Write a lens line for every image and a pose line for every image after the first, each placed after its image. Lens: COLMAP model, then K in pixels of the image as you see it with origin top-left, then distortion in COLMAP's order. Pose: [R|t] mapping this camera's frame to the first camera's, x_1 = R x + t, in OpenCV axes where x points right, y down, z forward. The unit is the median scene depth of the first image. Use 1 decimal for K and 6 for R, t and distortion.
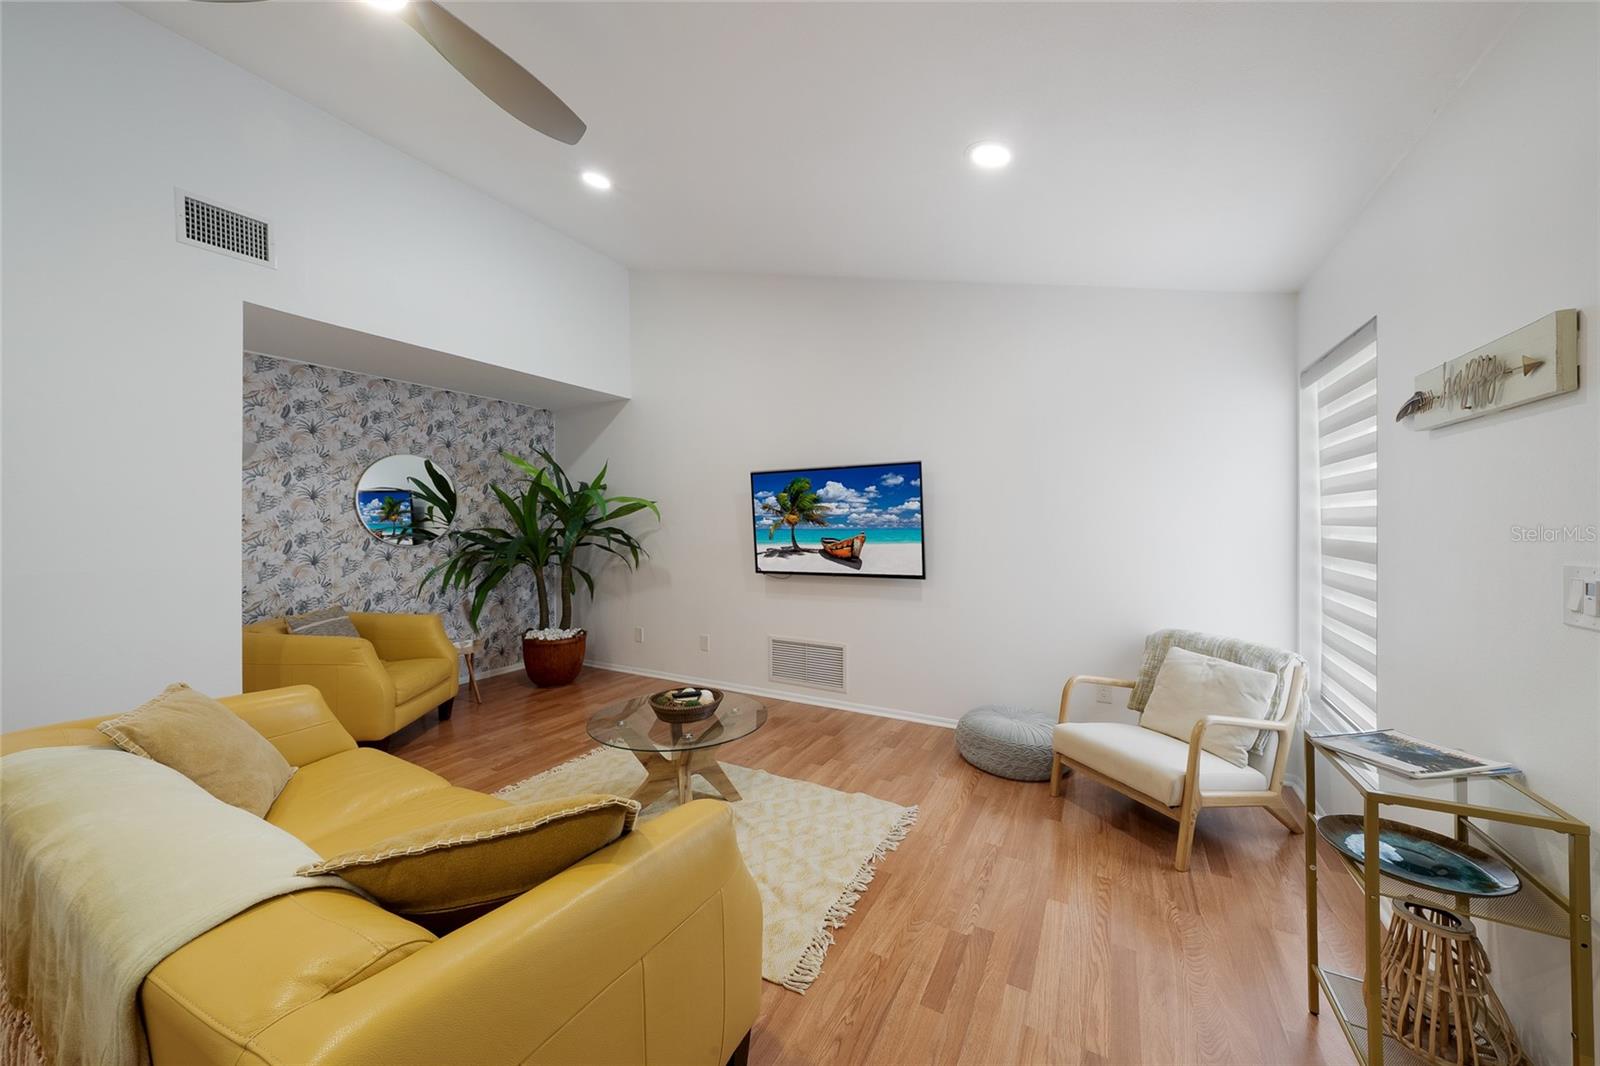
lens RADIAL K [[567.2, 0, 798.2], [0, 567.2, 511.6], [0, 0, 1]] dist [0.001096, -0.000081]
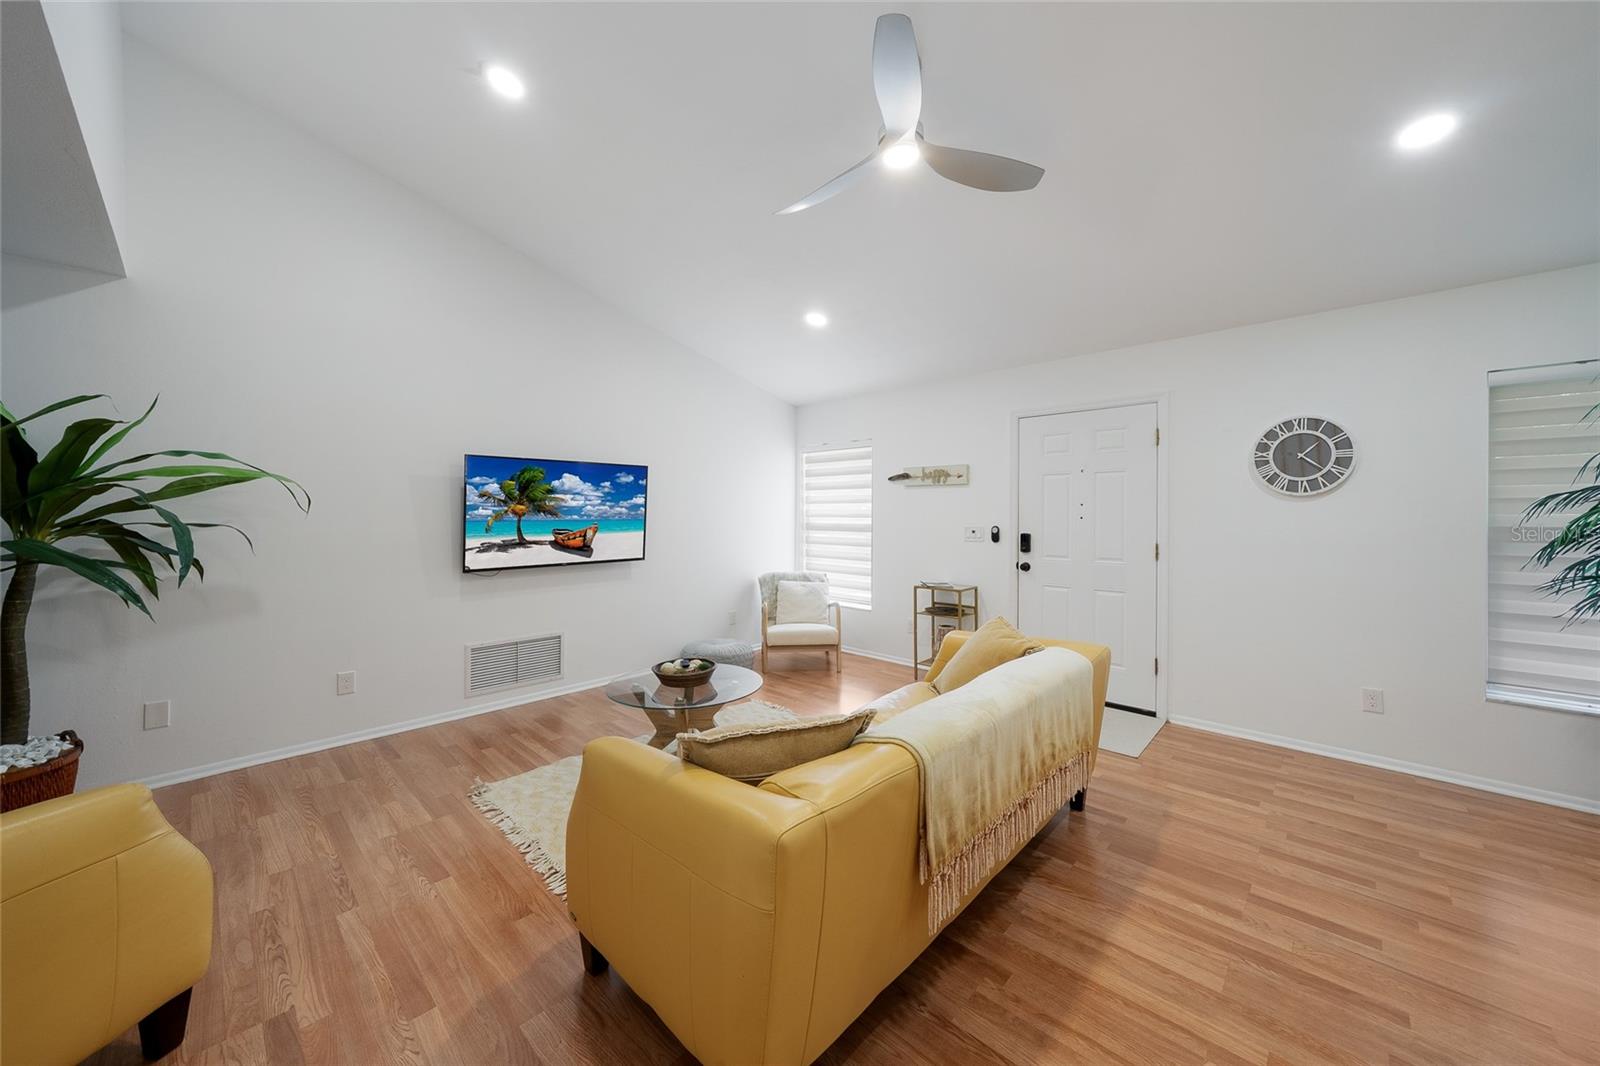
lens RADIAL K [[579.1, 0, 794.6], [0, 579.1, 516.7], [0, 0, 1]] dist [0.001331, 0.000039]
pose [[0.240893, 0.005603, 0.970536, -0.846155], [-0.024483, 0.999700, 0.000306, 0.013819], [-0.970243, -0.023836, 0.240958, 0.342069]]
